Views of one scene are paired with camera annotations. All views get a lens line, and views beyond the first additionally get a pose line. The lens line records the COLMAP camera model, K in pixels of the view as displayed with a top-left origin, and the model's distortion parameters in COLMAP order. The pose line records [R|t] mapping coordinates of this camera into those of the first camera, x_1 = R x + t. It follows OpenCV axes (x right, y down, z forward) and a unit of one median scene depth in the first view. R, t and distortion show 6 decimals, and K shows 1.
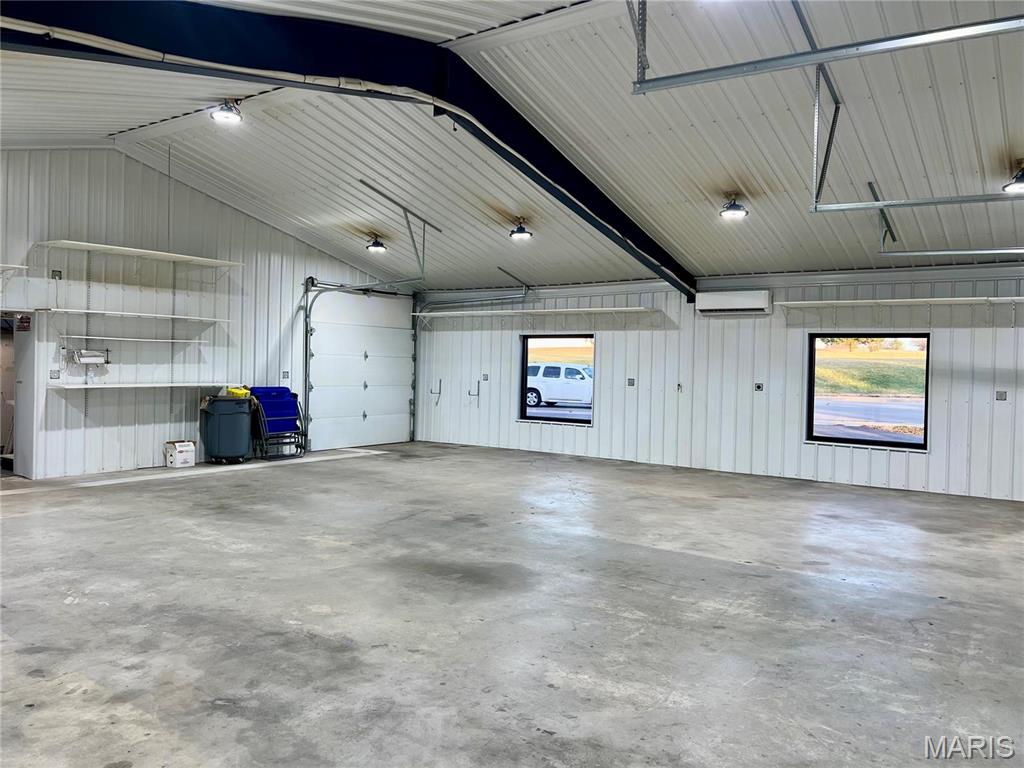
lens RADIAL K [[761.8, 0, 522.1], [0, 761.8, 378.4], [0, 0, 1]] dist [0.065510, -0.074583]
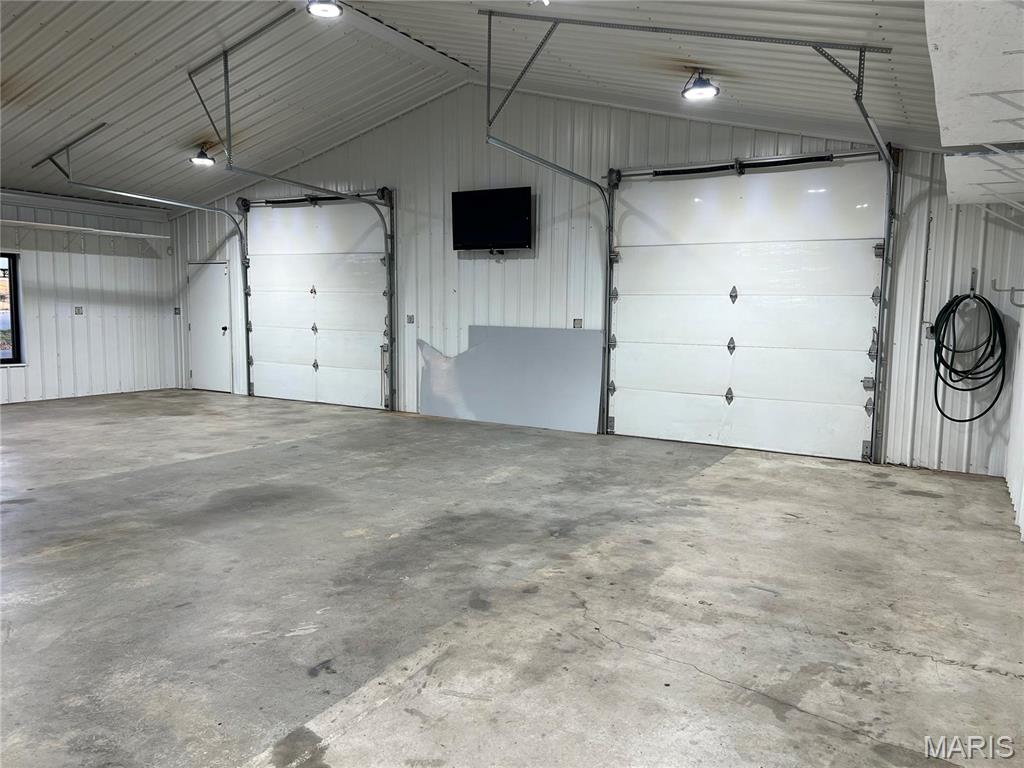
lens RADIAL K [[761.8, 0, 513.7], [0, 761.8, 377.5], [0, 0, 1]] dist [0.065510, -0.074583]
pose [[-0.073919, -0.118322, 0.990220, -0.627343], [-0.004296, 0.992965, 0.118330, -0.019391], [-0.997255, 0.004493, -0.073908, 0.412807]]
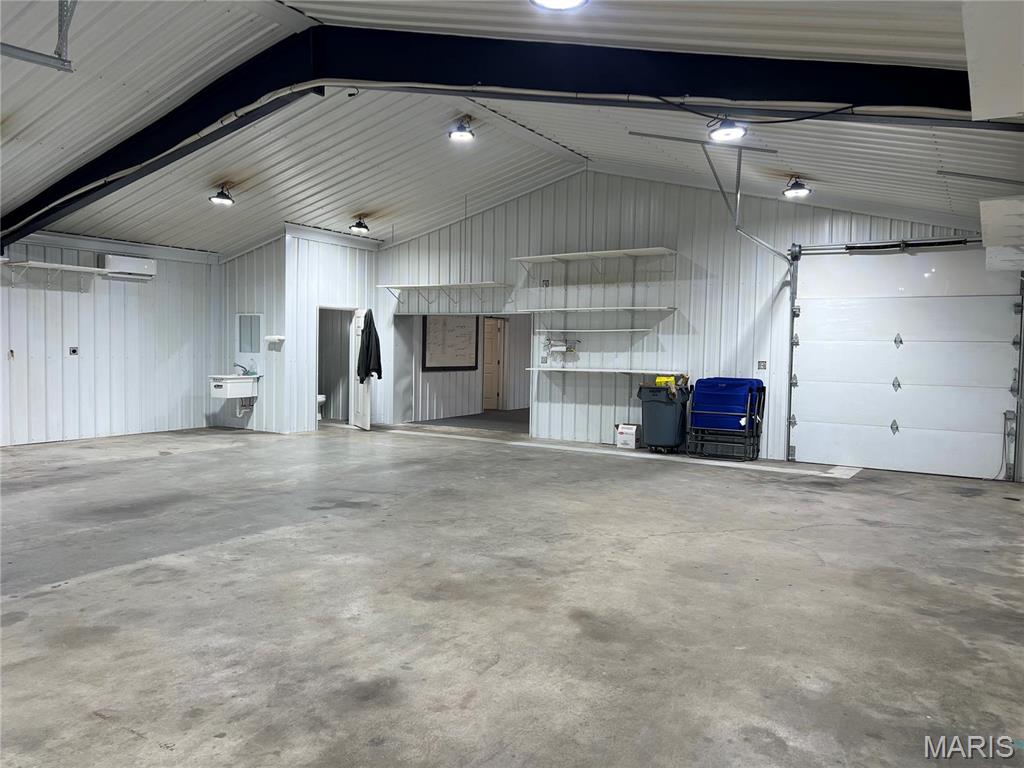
lens RADIAL K [[761.8, 0, 518.3], [0, 761.8, 382.4], [0, 0, 1]] dist [0.065510, -0.074583]
pose [[0.055146, 0.026143, -0.998136, 0.672775], [-0.031194, 0.999214, 0.024448, 0.002809], [0.997991, 0.029787, 0.055918, 0.874583]]
